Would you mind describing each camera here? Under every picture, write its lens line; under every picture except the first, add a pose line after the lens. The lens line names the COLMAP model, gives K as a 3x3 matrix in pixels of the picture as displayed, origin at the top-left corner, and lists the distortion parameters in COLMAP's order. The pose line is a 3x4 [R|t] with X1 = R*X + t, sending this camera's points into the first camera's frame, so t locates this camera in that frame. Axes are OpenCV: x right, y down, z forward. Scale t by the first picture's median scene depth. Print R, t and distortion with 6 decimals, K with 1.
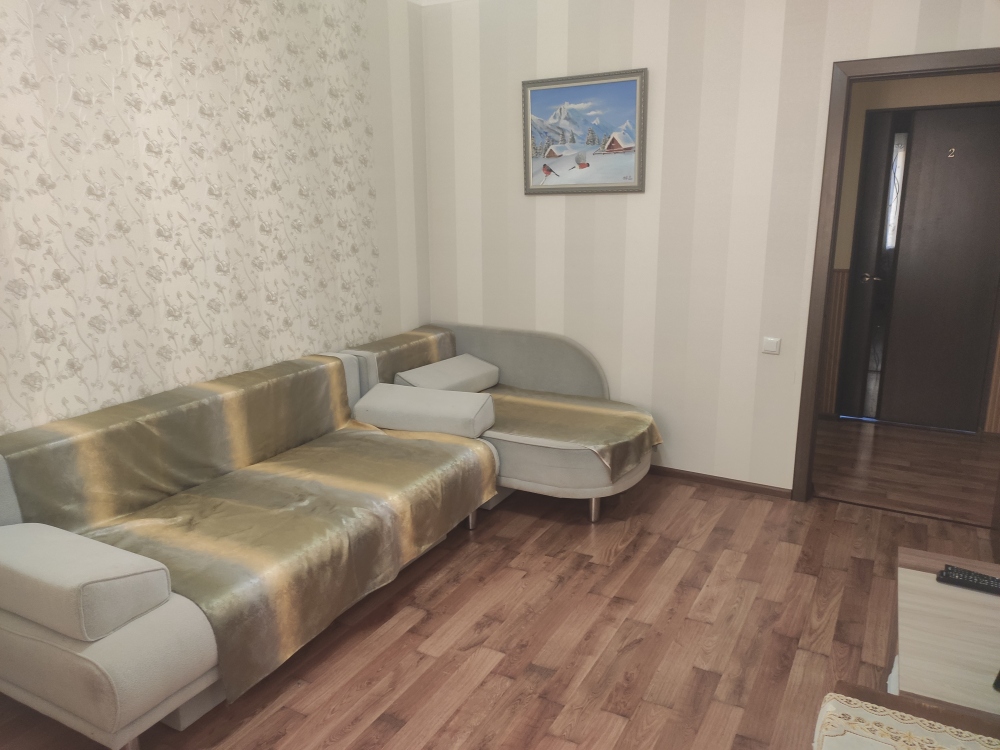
lens RADIAL K [[744.4, 0, 494.5], [0, 744.4, 379.2], [0, 0, 1]] dist [0.069423, -0.088269]
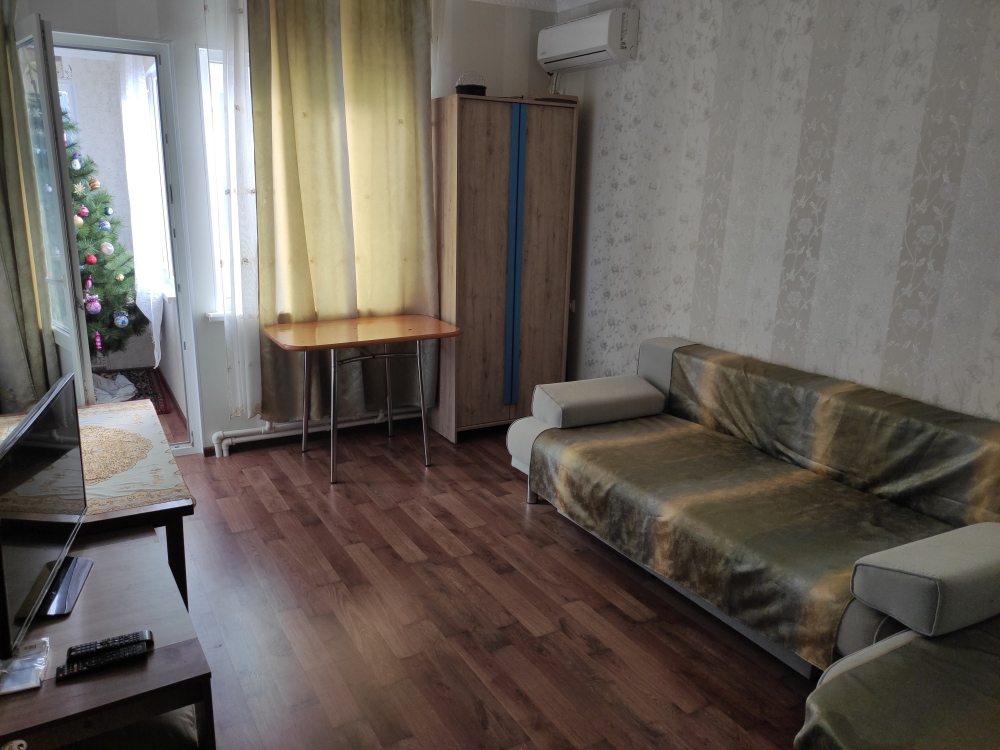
lens RADIAL K [[744.4, 0, 494.5], [0, 744.4, 379.2], [0, 0, 1]] dist [0.069423, -0.088269]
pose [[-0.513127, 0.207308, -0.832901, 0.814538], [-0.231434, 0.901034, 0.366846, -0.309515], [0.826522, 0.381000, -0.414367, 1.227996]]
